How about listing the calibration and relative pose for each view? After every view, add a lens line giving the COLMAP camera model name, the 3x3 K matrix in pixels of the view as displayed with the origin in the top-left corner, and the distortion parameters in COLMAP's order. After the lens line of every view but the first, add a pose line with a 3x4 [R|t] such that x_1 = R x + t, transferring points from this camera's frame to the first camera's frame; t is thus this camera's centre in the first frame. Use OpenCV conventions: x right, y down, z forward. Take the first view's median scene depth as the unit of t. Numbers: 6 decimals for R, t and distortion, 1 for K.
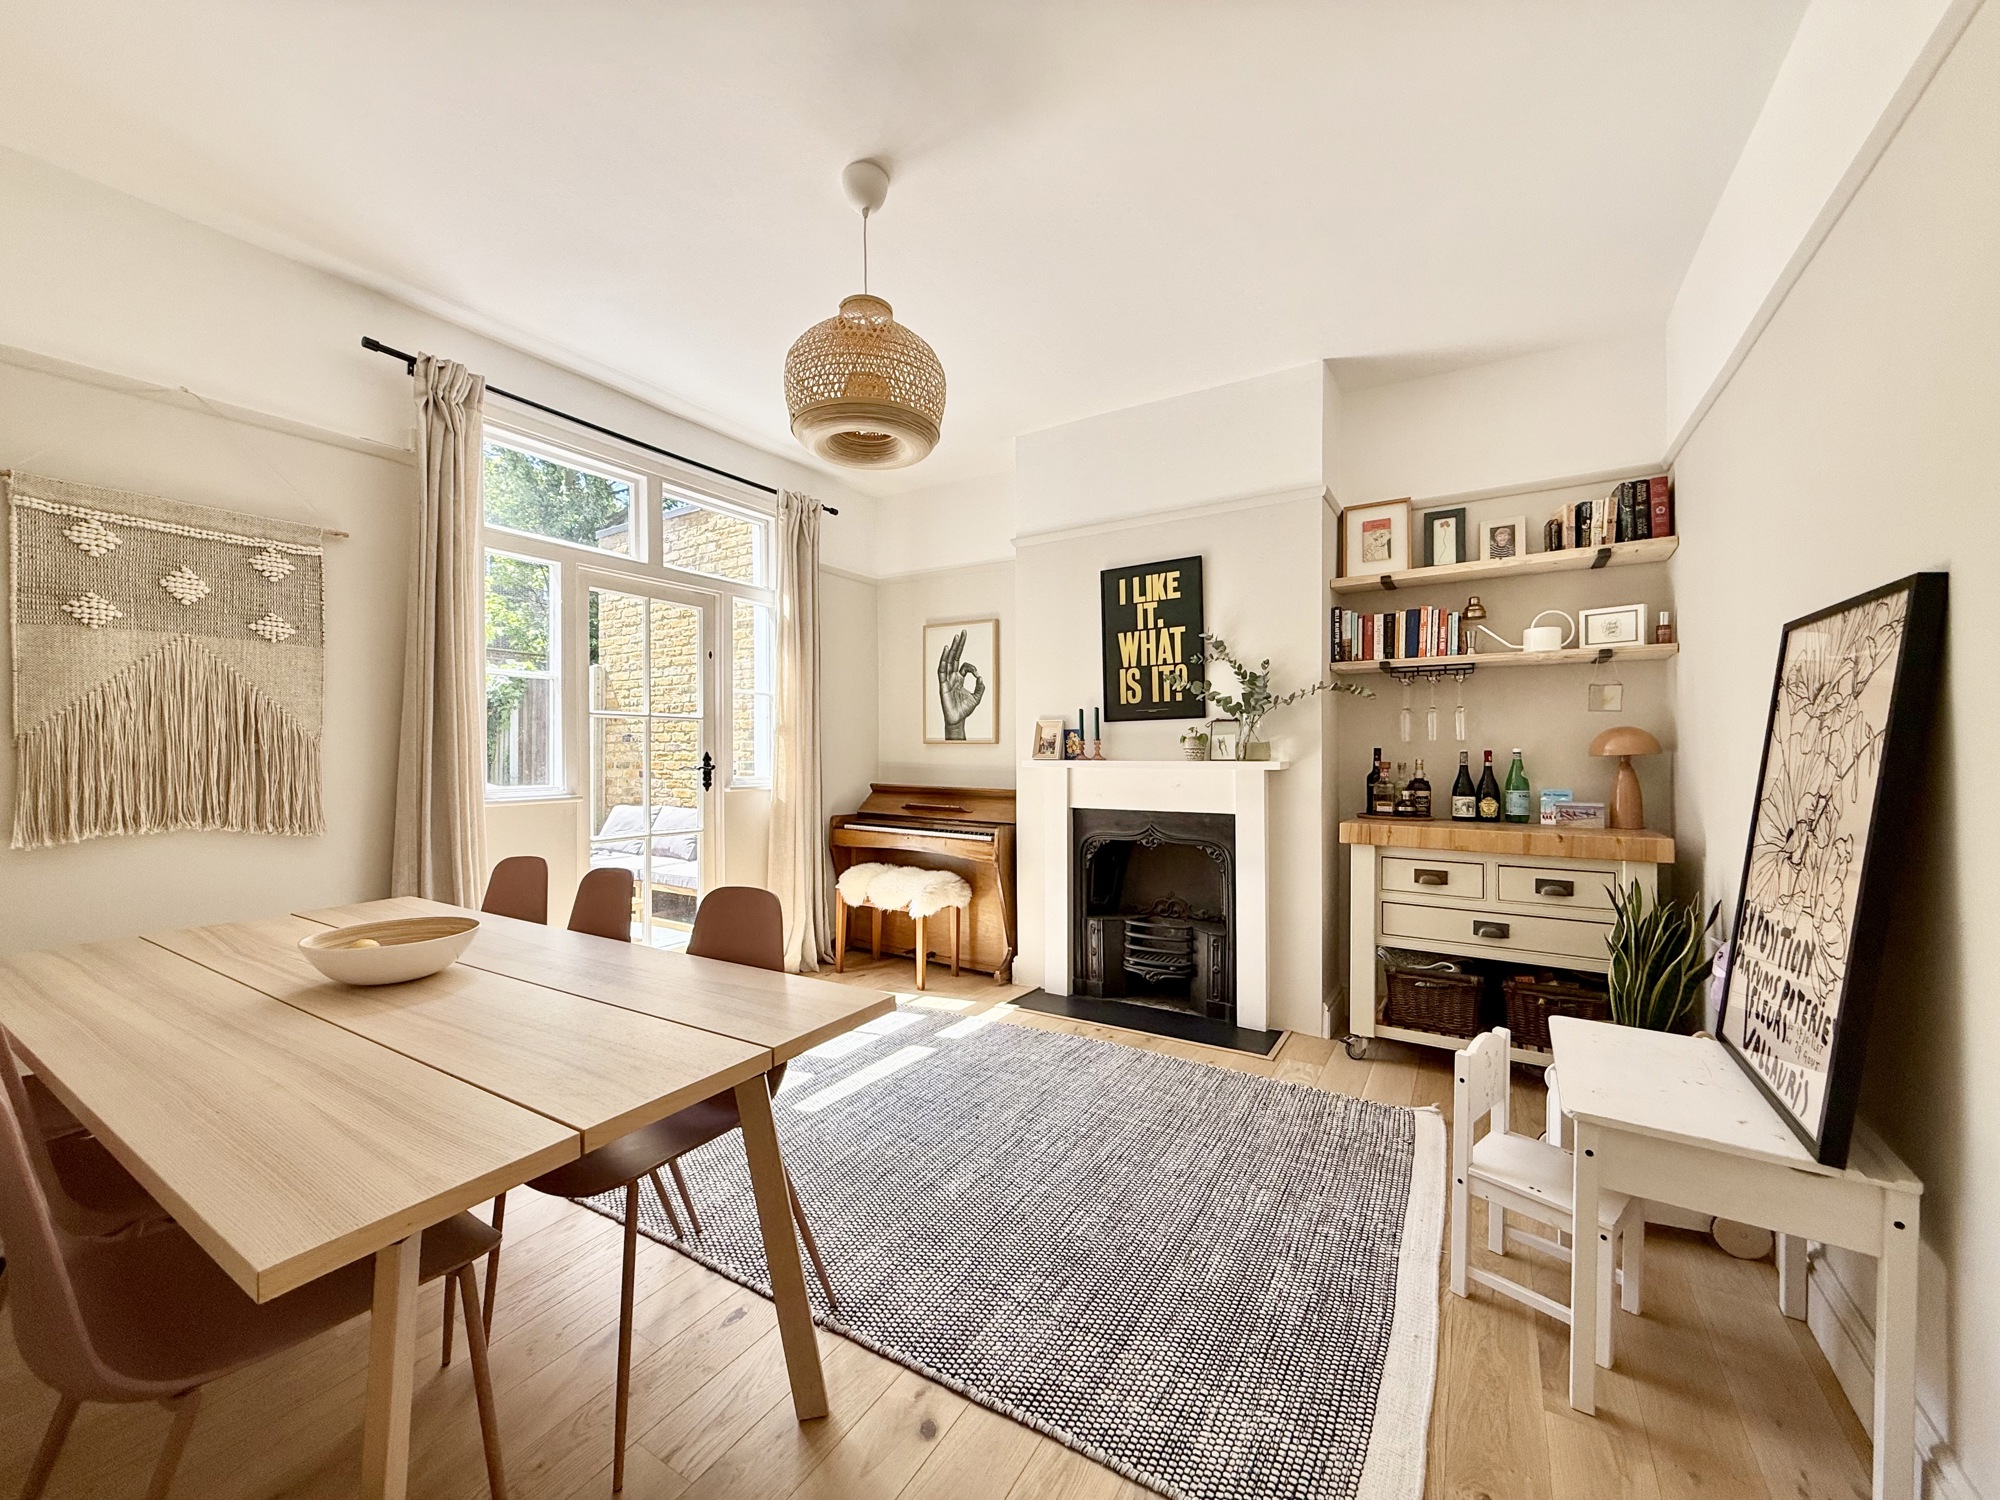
lens RADIAL K [[804.9, 0, 1003.6], [0, 804.9, 754.5], [0, 0, 1]] dist [0.000459, 0.001476]
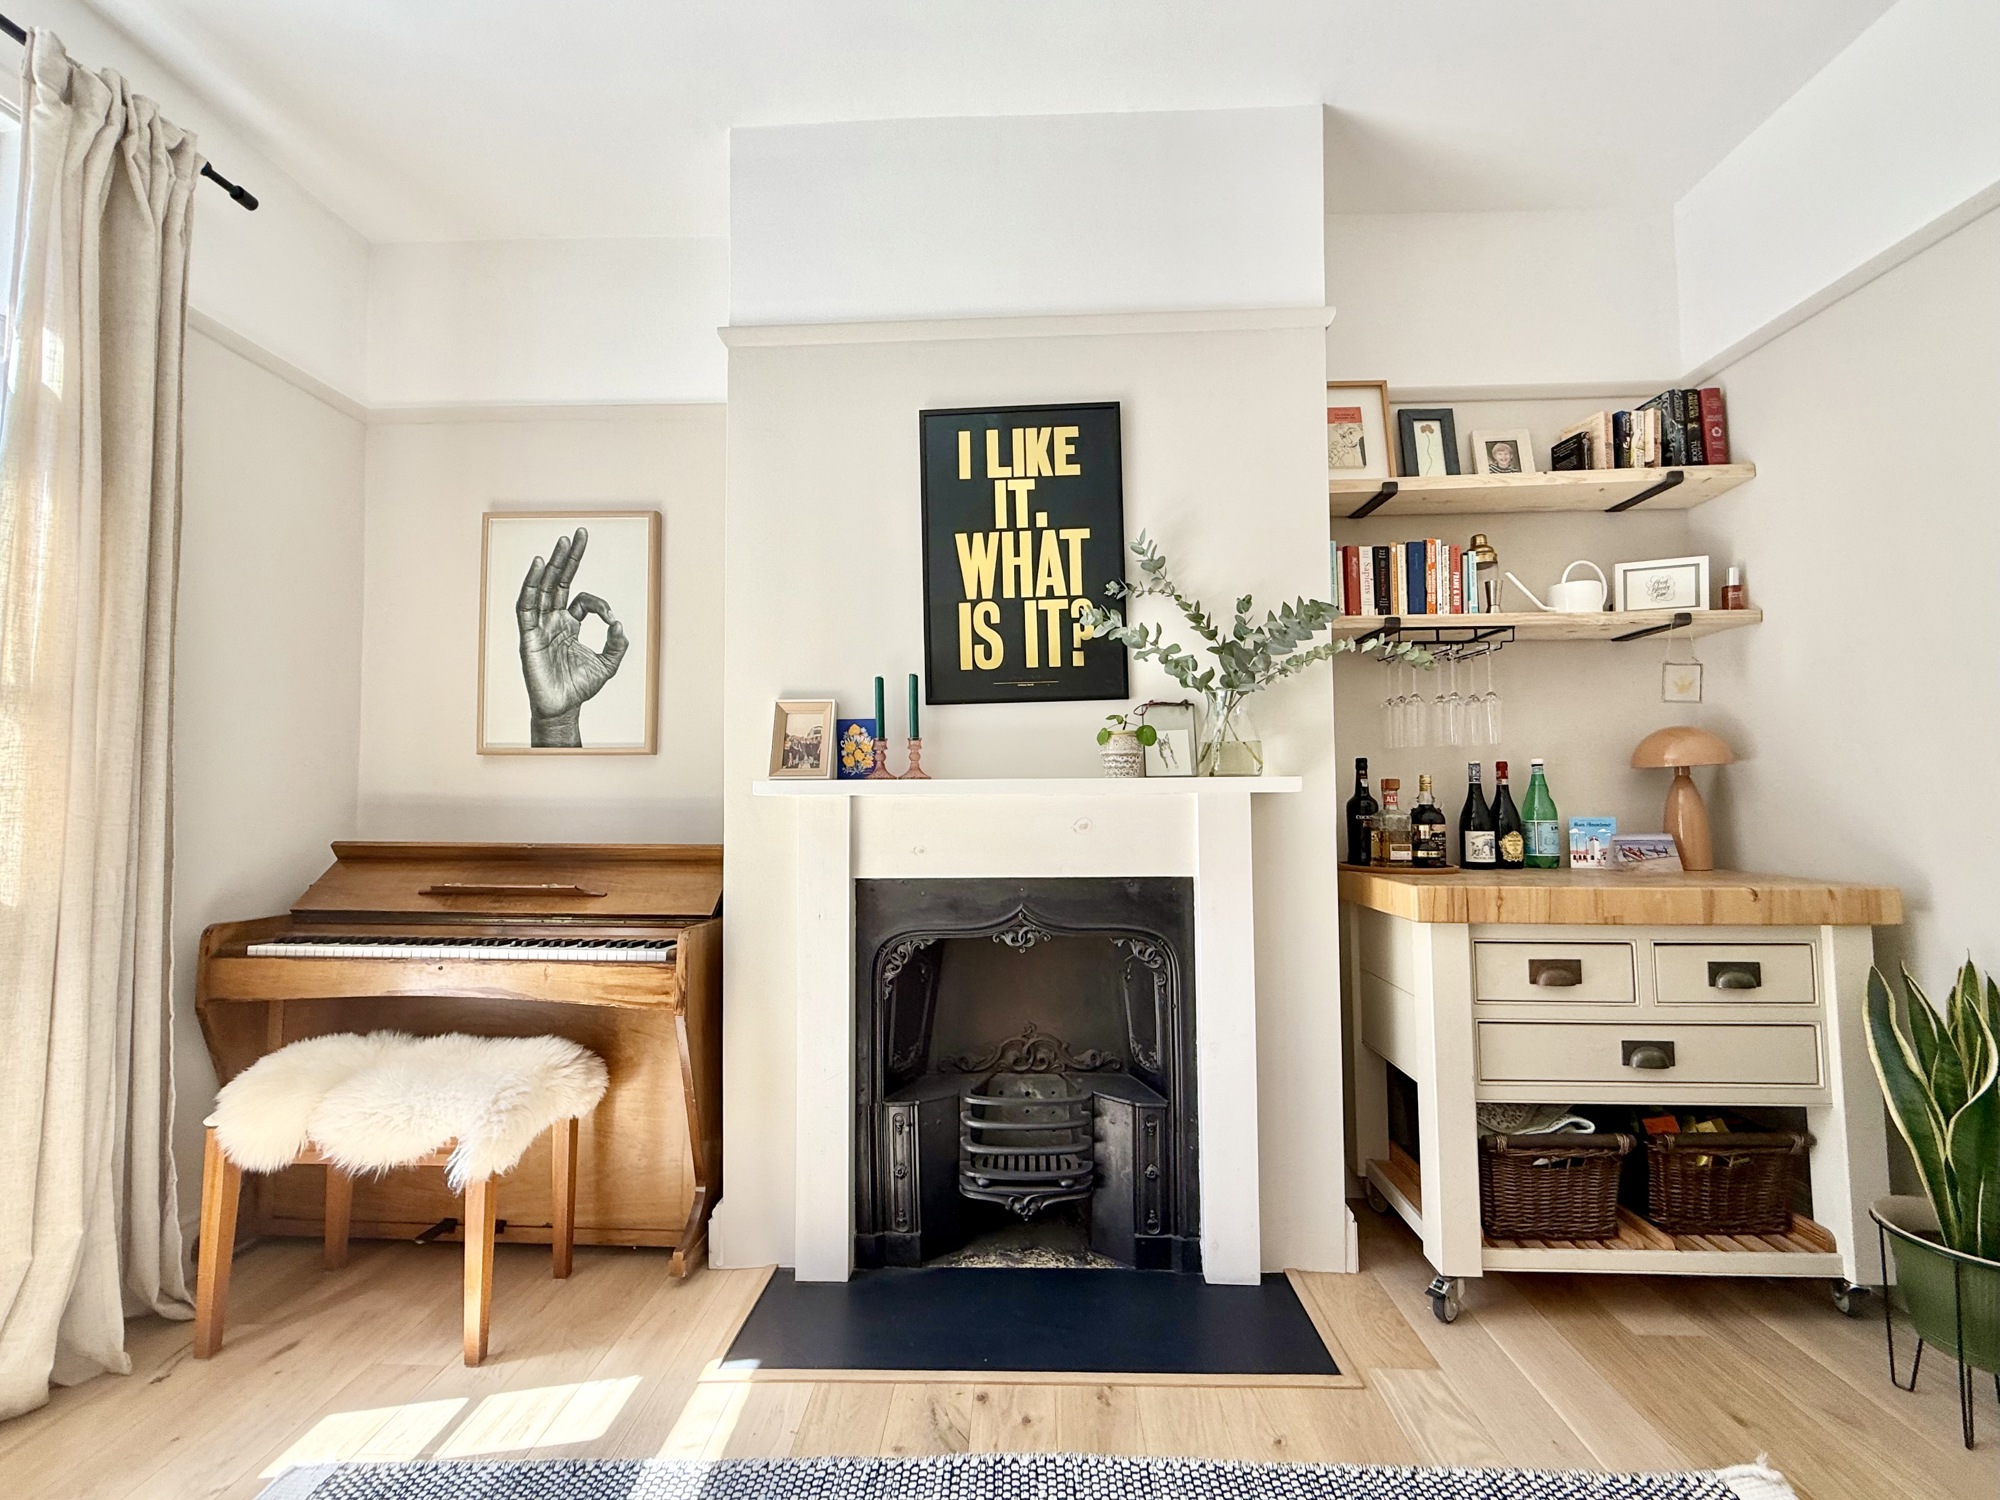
lens RADIAL K [[804.9, 0, 994.2], [0, 804.9, 752.2], [0, 0, 1]] dist [0.000459, 0.001476]
pose [[0.868113, 0.019558, 0.495982, -0.090348], [0.008530, 0.998488, -0.054305, 0.017886], [-0.496294, 0.051373, 0.866633, 0.556610]]
